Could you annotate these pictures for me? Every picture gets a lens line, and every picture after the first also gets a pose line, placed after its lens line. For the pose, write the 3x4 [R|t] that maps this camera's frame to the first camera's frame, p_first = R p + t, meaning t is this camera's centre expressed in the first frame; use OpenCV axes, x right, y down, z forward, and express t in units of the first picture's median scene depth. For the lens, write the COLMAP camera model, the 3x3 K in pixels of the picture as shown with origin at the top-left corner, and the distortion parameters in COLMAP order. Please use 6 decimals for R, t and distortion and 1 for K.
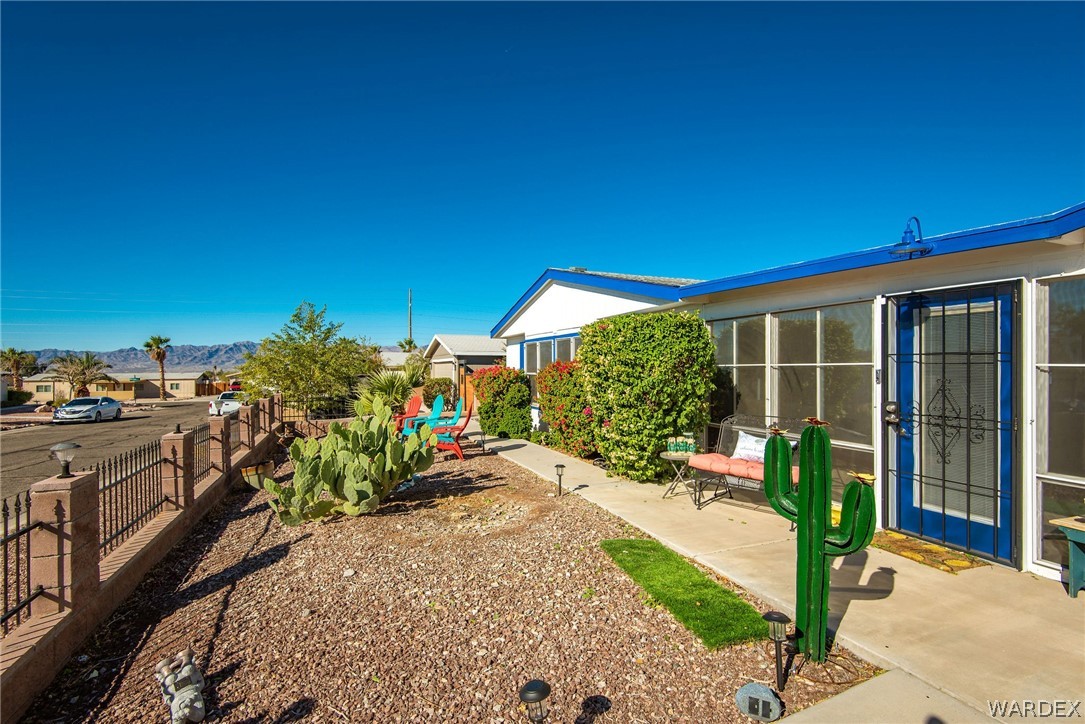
lens RADIAL K [[492.9, 0, 542.5], [0, 492.9, 362.0], [0, 0, 1]] dist [0.031330, -0.019529]
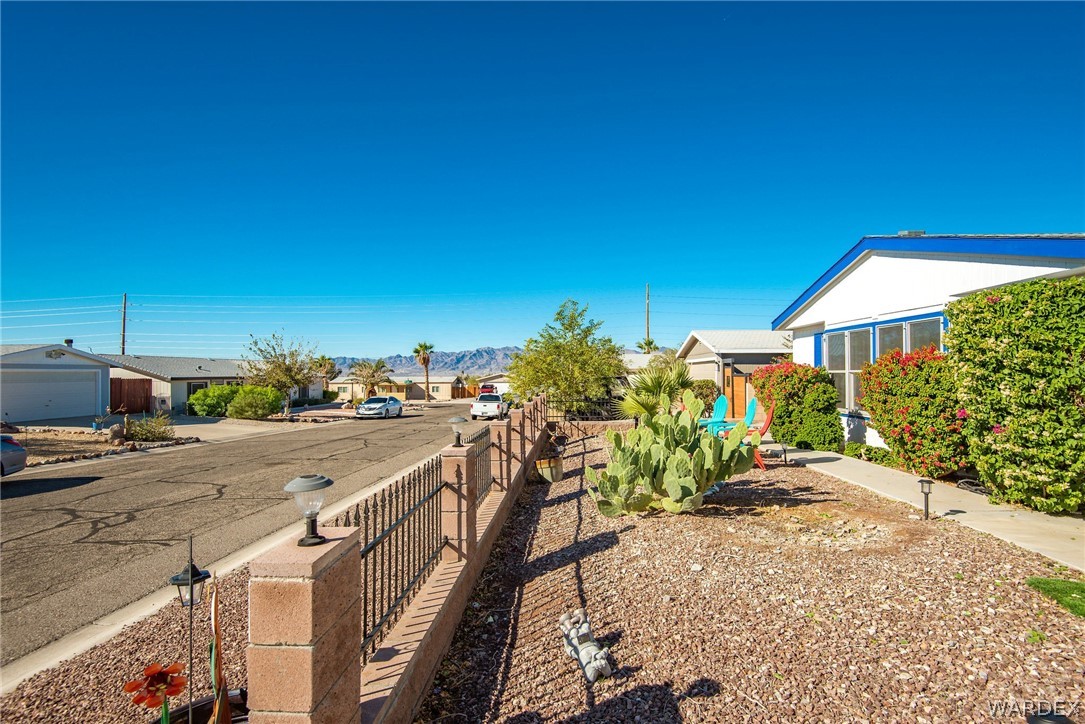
lens RADIAL K [[562.8, 0, 542.5], [0, 562.8, 362.0], [0, 0, 1]] dist [0.026235, -0.020400]
pose [[0.904904, -0.008240, -0.425535, -0.124950], [0.005076, 0.999950, -0.008569, 0.026490], [0.425585, 0.005594, 0.904901, -0.064342]]
